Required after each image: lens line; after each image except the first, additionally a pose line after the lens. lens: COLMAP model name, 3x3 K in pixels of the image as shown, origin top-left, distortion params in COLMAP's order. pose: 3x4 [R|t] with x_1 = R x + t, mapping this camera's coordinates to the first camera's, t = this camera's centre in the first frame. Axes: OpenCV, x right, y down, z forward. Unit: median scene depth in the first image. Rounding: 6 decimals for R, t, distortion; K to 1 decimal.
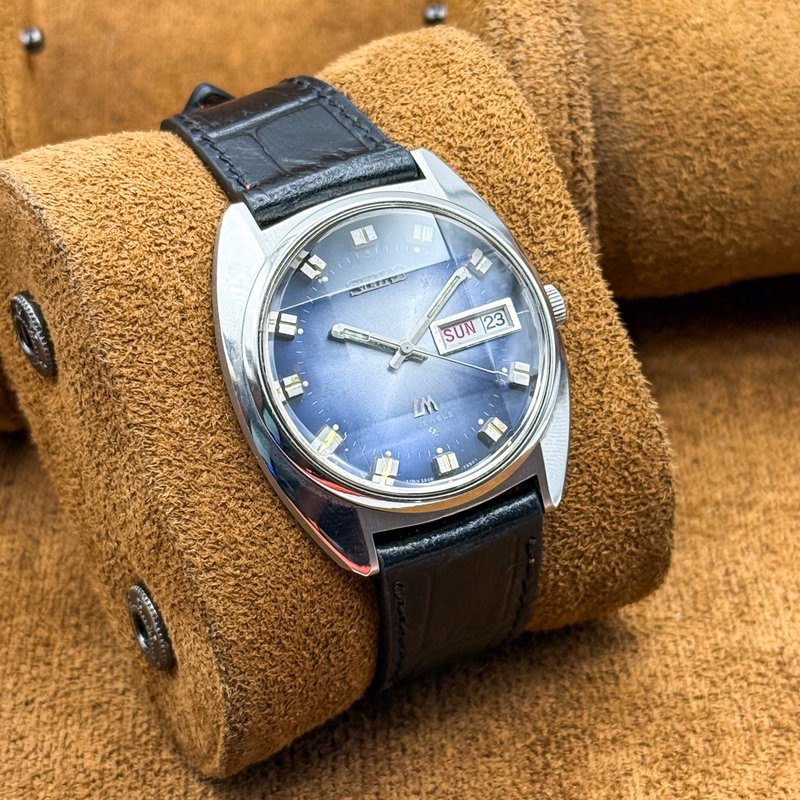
lens RADIAL K [[2347.3, 0, 400.0], [0, 2347.3, 400.0], [0, 0, 1]] dist [-0.013222, 0.127164]
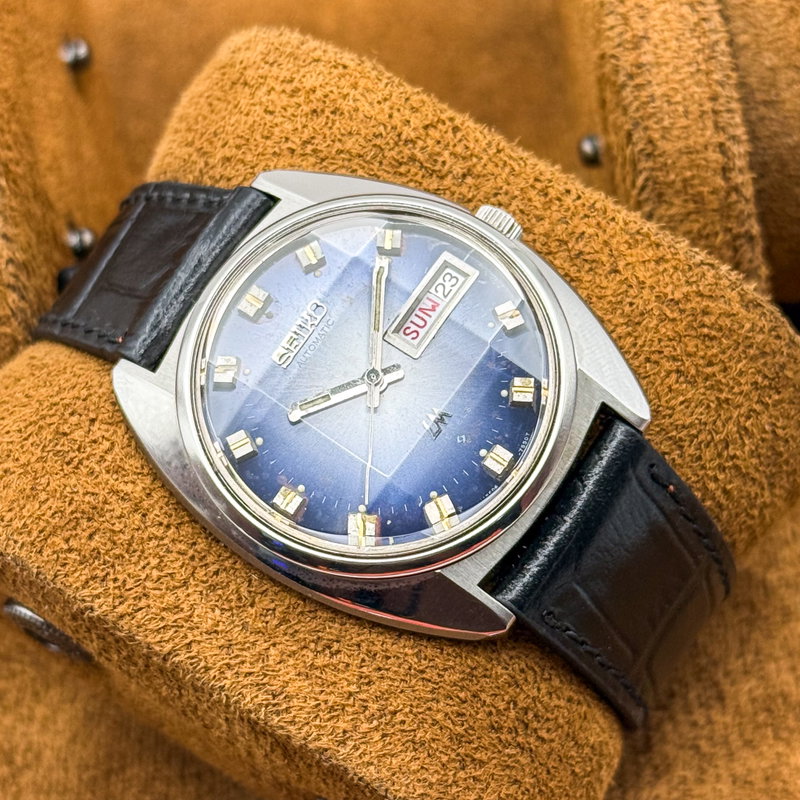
lens RADIAL K [[2347.3, 0, 400.0], [0, 2347.3, 400.0], [0, 0, 1]] dist [-0.013222, 0.127164]
pose [[0.780420, -0.612076, -0.127701, 0.107118], [0.606406, 0.790709, -0.083969, 0.056731], [0.152370, -0.011907, 0.988252, 0.191683]]
